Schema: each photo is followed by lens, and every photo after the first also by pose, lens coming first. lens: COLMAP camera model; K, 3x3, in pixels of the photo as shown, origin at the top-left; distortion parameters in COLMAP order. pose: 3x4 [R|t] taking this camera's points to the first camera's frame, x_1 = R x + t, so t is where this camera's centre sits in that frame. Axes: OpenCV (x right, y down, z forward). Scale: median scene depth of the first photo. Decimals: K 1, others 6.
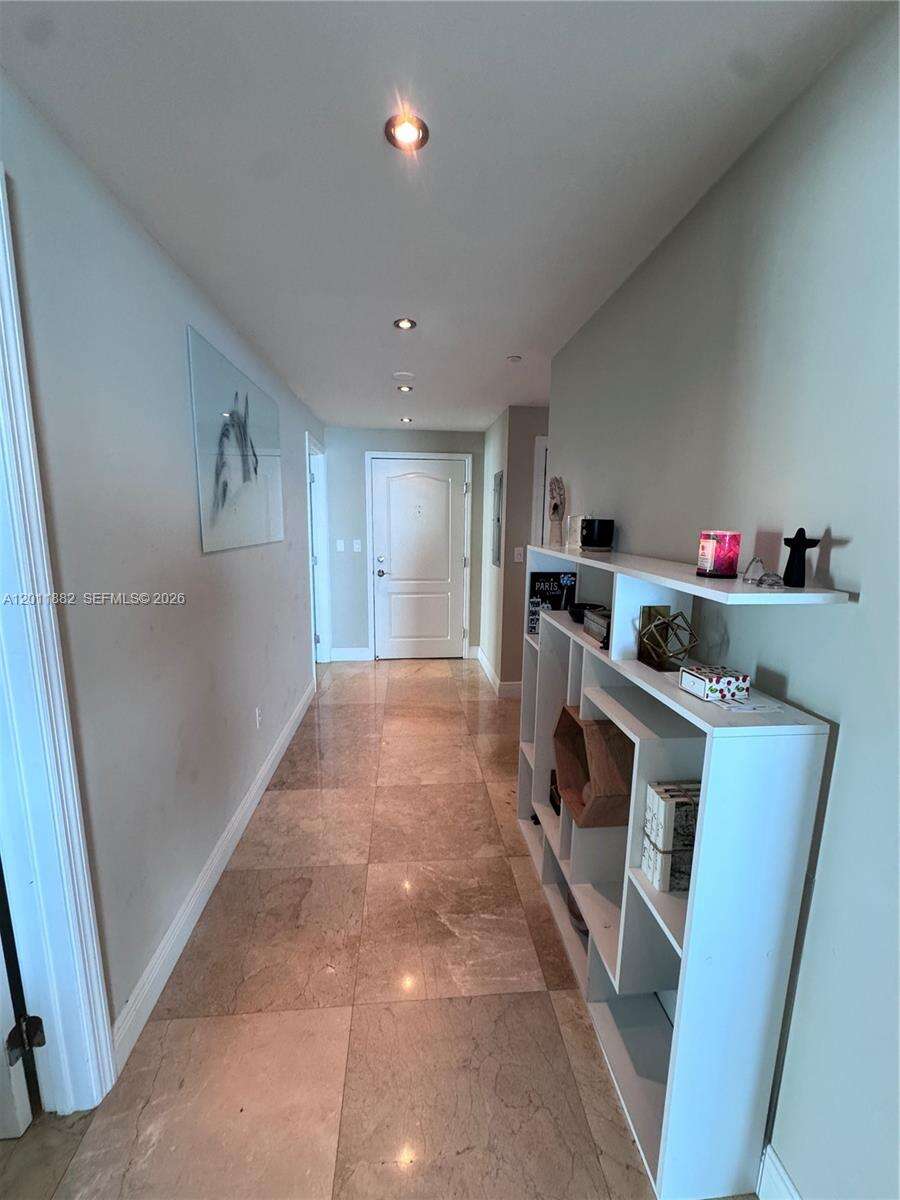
lens RADIAL K [[478.0, 0, 453.4], [0, 478.0, 597.9], [0, 0, 1]] dist [-0.004885, 0.000368]
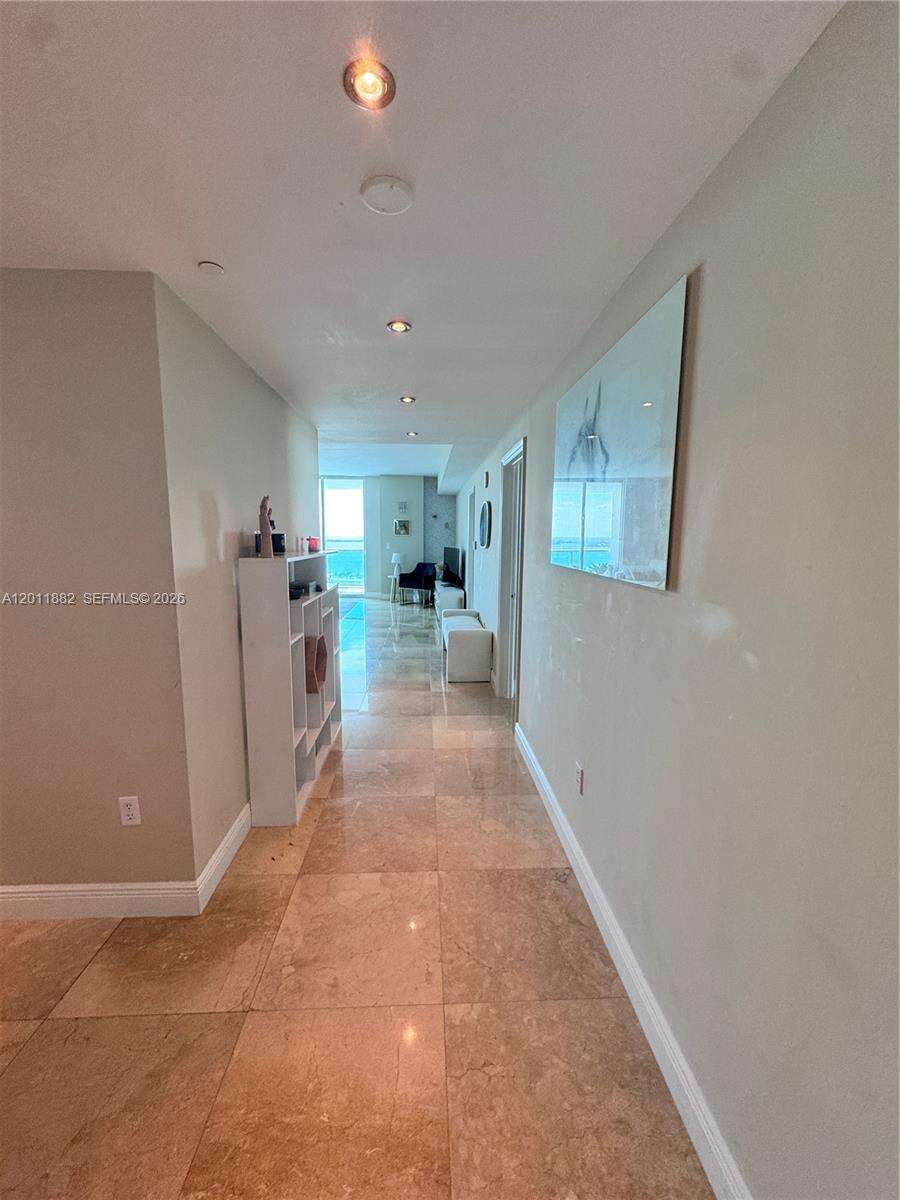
lens RADIAL K [[478.0, 0, 454.5], [0, 478.0, 603.5], [0, 0, 1]] dist [-0.004885, 0.000368]
pose [[-0.999100, -0.020282, 0.037254, -0.211707], [-0.008080, 0.953196, 0.302246, -0.273610], [-0.041640, 0.301673, -0.952502, 1.637016]]
